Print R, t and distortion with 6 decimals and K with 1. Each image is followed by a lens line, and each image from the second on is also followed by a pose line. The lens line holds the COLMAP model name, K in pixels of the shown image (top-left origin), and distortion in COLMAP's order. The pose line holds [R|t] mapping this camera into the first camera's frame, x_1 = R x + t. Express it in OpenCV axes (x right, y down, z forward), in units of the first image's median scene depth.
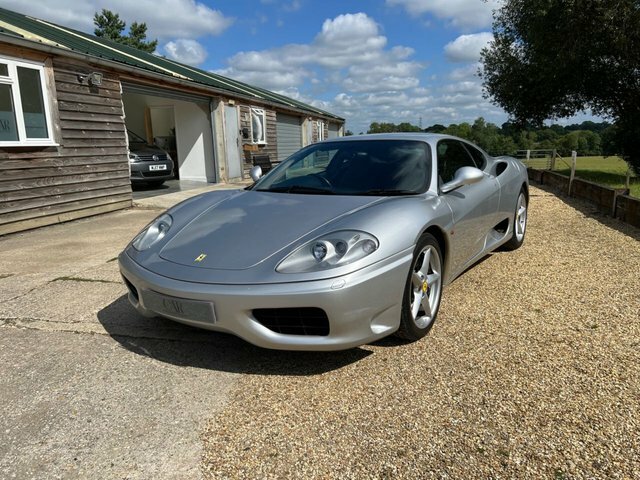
lens RADIAL K [[475.7, 0, 317.4], [0, 475.7, 247.0], [0, 0, 1]] dist [0.051039, -0.056245]
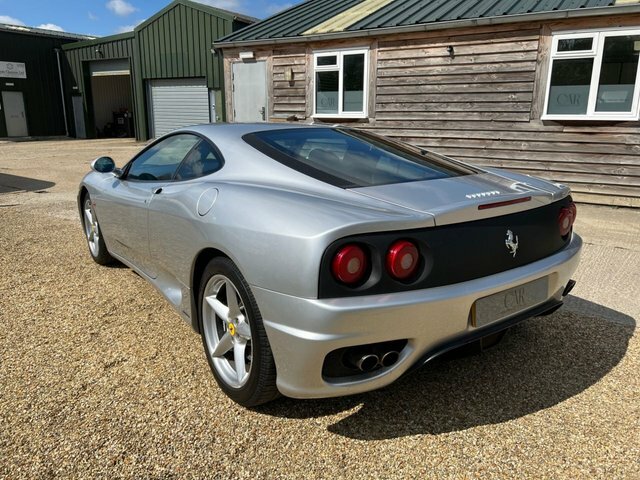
lens RADIAL K [[479.9, 0, 319.3], [0, 479.9, 236.5], [0, 0, 1]] dist [0.045817, -0.049727]
pose [[-0.344000, 0.252660, -0.904338, 0.399254], [-0.196915, 0.922288, 0.332580, -0.154426], [0.918090, 0.292485, -0.267514, 0.605746]]
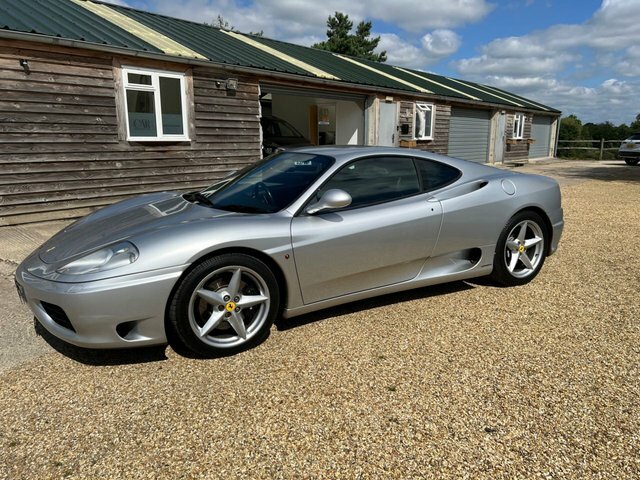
lens RADIAL K [[471.8, 0, 320.0], [0, 471.8, 240.0], [0, 0, 1]] dist [0.051638, -0.049975]
pose [[0.892485, 0.120530, -0.434675, 0.239845], [-0.117460, 0.992494, 0.034034, -0.033102], [0.435515, 0.020682, 0.899944, 0.055523]]
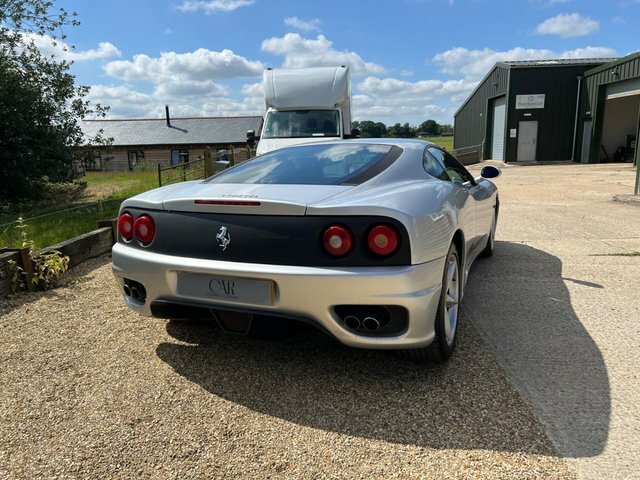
lens RADIAL K [[480.8, 0, 317.4], [0, 480.8, 242.7], [0, 0, 1]] dist [0.049864, -0.057391]
pose [[-0.985067, 0.081766, -0.151519, 0.172775], [0.014554, 0.916432, 0.399926, -0.191804], [0.171558, 0.391748, -0.903936, 0.852666]]
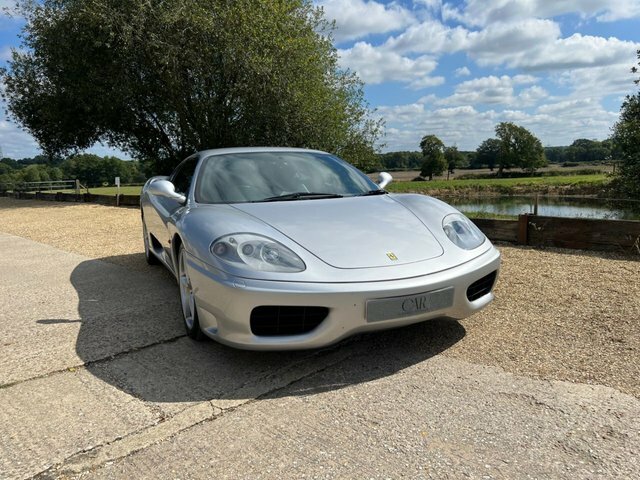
lens RADIAL K [[488.1, 0, 320.0], [0, 488.1, 240.0], [0, 0, 1]] dist [0.054540, -0.052240]
pose [[0.530388, -0.124230, 0.838603, -0.313976], [0.195203, 0.980521, 0.021794, -0.016529], [-0.824975, 0.152138, 0.544307, 0.152590]]
